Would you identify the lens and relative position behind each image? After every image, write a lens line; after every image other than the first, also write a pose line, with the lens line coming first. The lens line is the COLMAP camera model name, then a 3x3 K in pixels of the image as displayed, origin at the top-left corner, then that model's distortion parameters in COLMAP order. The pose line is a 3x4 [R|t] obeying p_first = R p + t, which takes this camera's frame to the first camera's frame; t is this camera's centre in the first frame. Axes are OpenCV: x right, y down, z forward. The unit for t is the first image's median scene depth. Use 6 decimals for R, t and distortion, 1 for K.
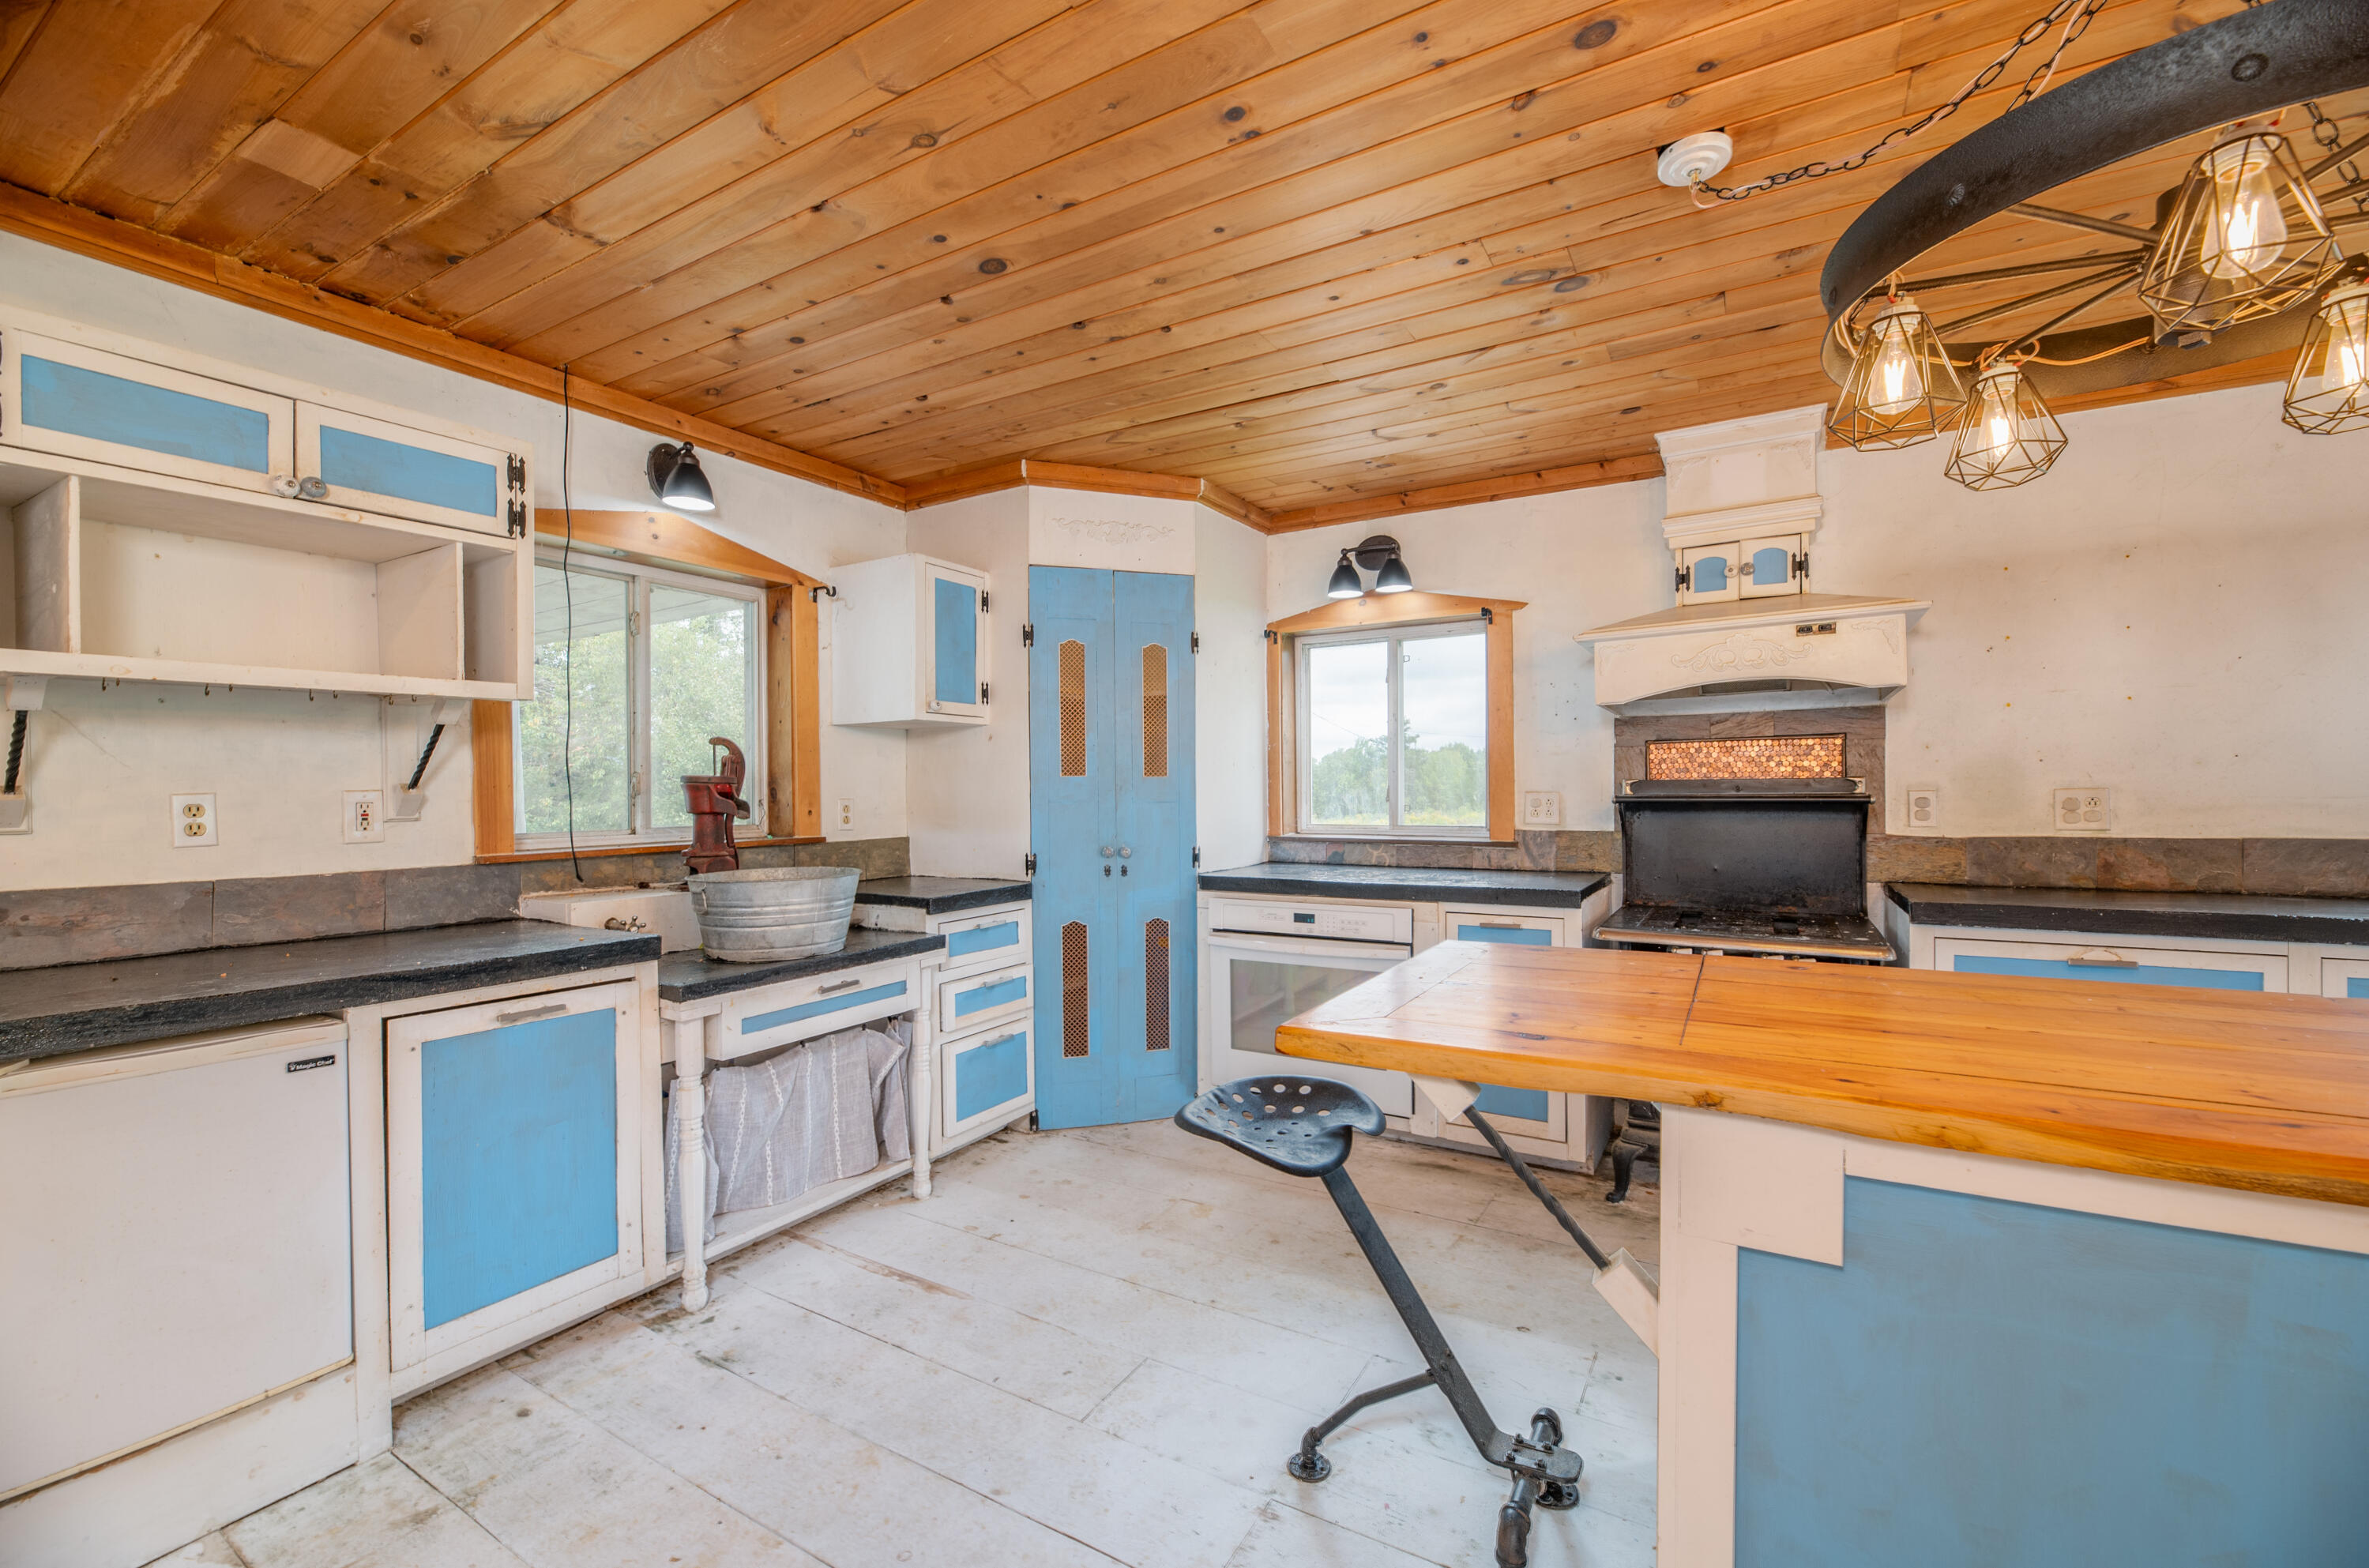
lens RADIAL K [[969.1, 0, 1195.1], [0, 969.1, 796.9], [0, 0, 1]] dist [-0.001765, -0.003161]
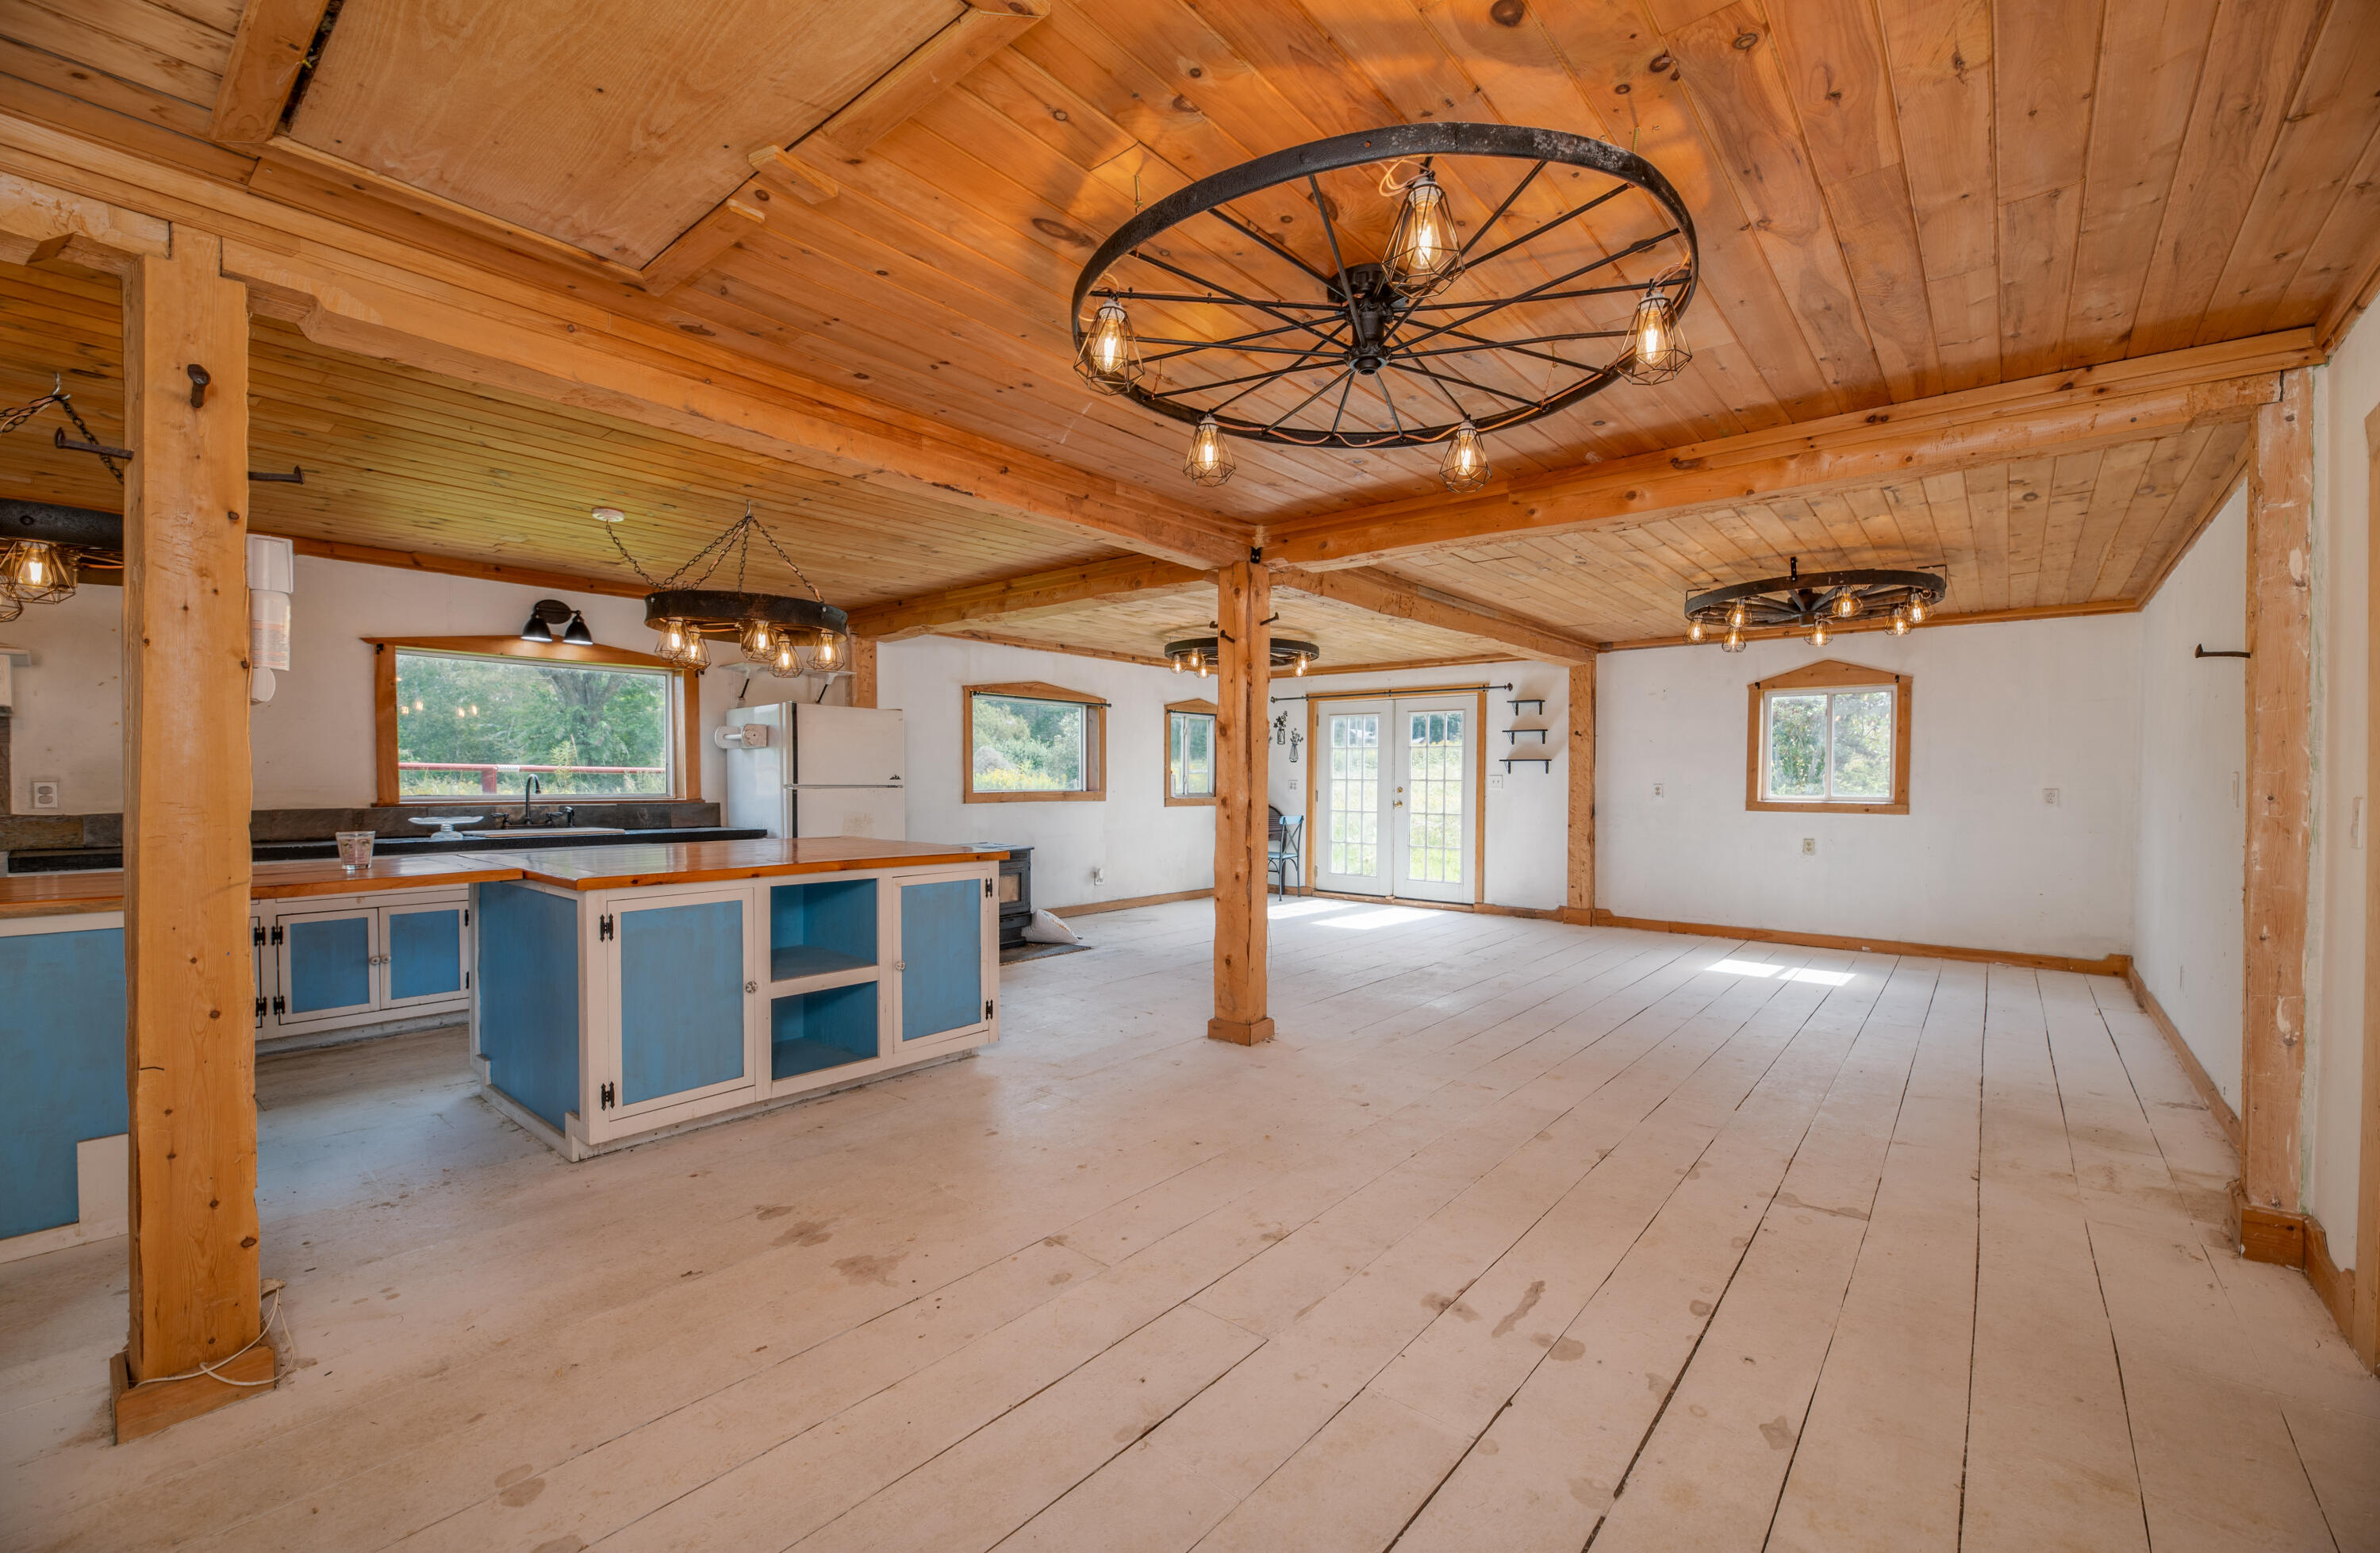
lens RADIAL K [[980.2, 0, 1189.8], [0, 980.2, 780.5], [0, 0, 1]] dist [-0.004363, -0.001245]
pose [[0.172583, 0.008383, 0.984959, -0.305159], [0.005308, 0.999941, -0.009441, 0.013060], [-0.984981, 0.006858, 0.172528, -0.790363]]
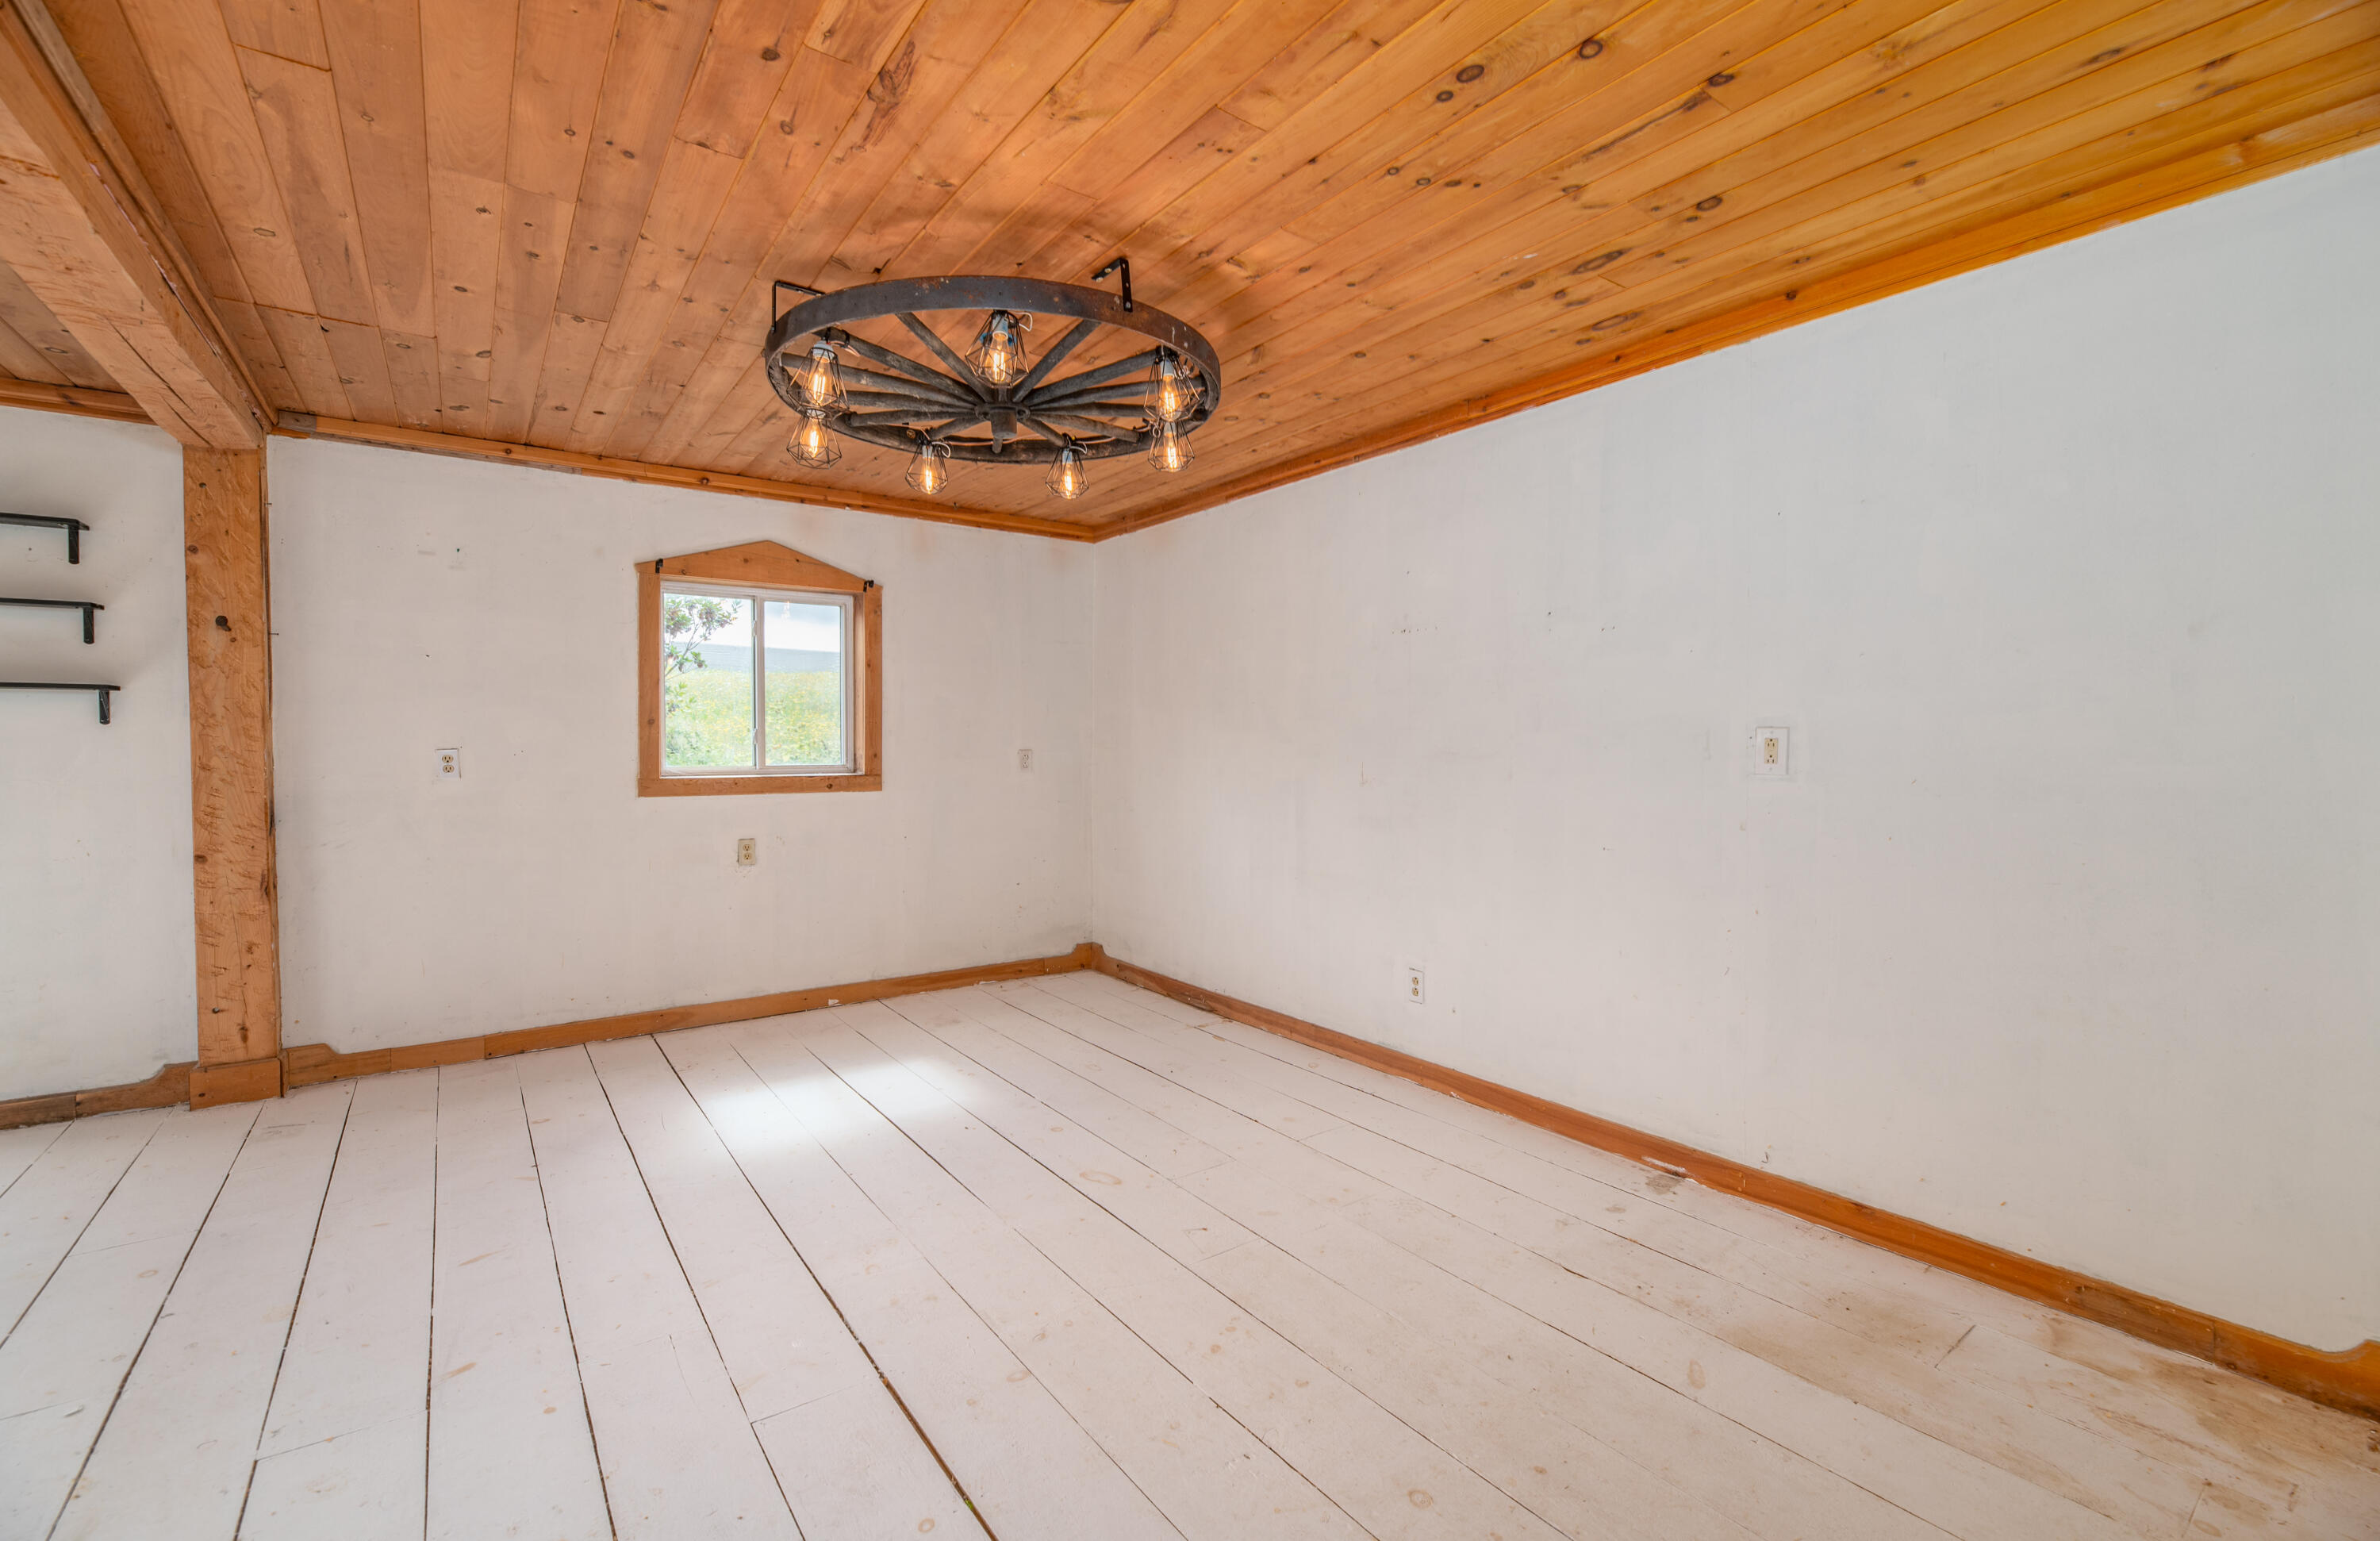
lens RADIAL K [[980.2, 0, 1174.1], [0, 980.2, 769.0], [0, 0, 1]] dist [-0.004363, -0.001245]
pose [[-0.912563, 0.004450, 0.408912, 1.114994], [0.017474, 0.999452, 0.028122, 0.011156], [-0.408563, 0.032808, -0.912140, -0.827609]]
